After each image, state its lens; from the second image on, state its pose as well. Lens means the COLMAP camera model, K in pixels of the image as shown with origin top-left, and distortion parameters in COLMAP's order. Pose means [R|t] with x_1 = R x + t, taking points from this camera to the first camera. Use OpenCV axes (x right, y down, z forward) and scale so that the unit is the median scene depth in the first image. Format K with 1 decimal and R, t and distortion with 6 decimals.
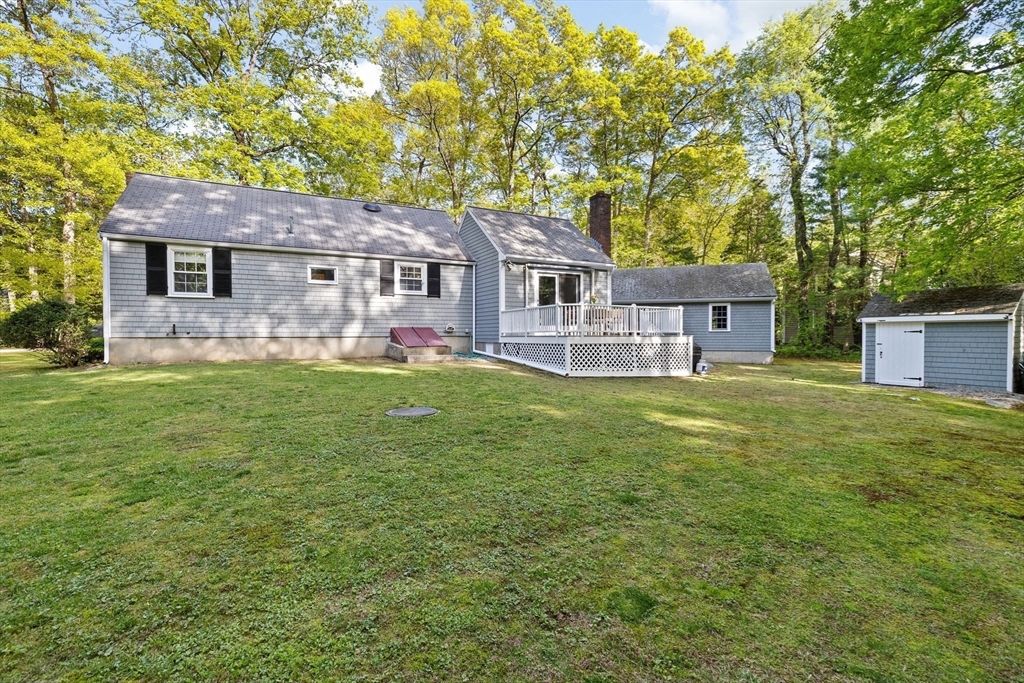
lens RADIAL K [[461.6, 0, 514.5], [0, 461.6, 341.4], [0, 0, 1]] dist [-0.015452, 0.008944]
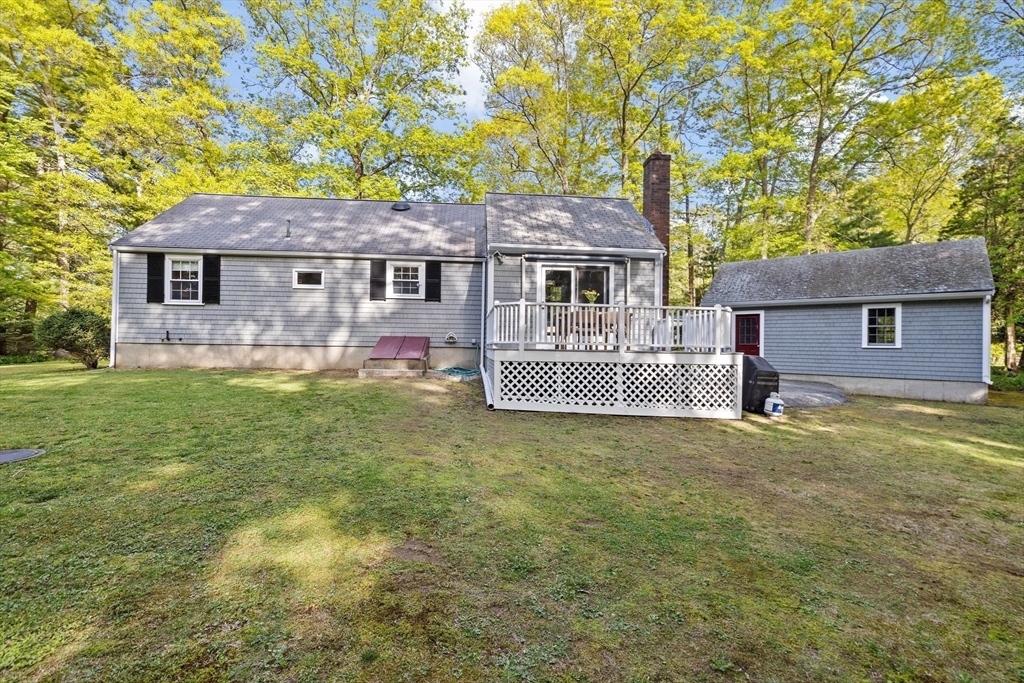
lens RADIAL K [[461.6, 0, 514.5], [0, 461.6, 341.4], [0, 0, 1]] dist [-0.015452, 0.008944]
pose [[0.921412, 0.012458, -0.388389, 0.331729], [-0.022339, 0.999531, -0.020937, -0.008072], [0.387946, 0.027968, 0.921258, 0.310088]]
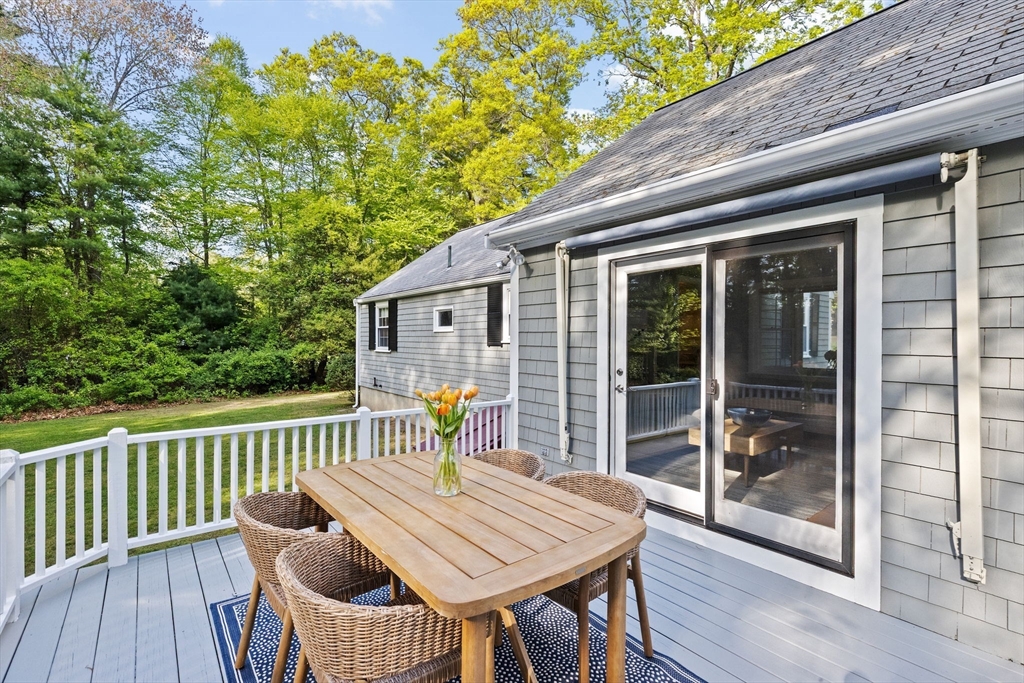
lens RADIAL K [[461.6, 0, 514.5], [0, 461.6, 341.4], [0, 0, 1]] dist [-0.015452, 0.008944]
pose [[0.185176, 0.006371, -0.982685, 0.318893], [-0.023340, 0.999725, 0.002084, -0.114121], [0.982428, 0.022550, 0.185274, 0.981015]]
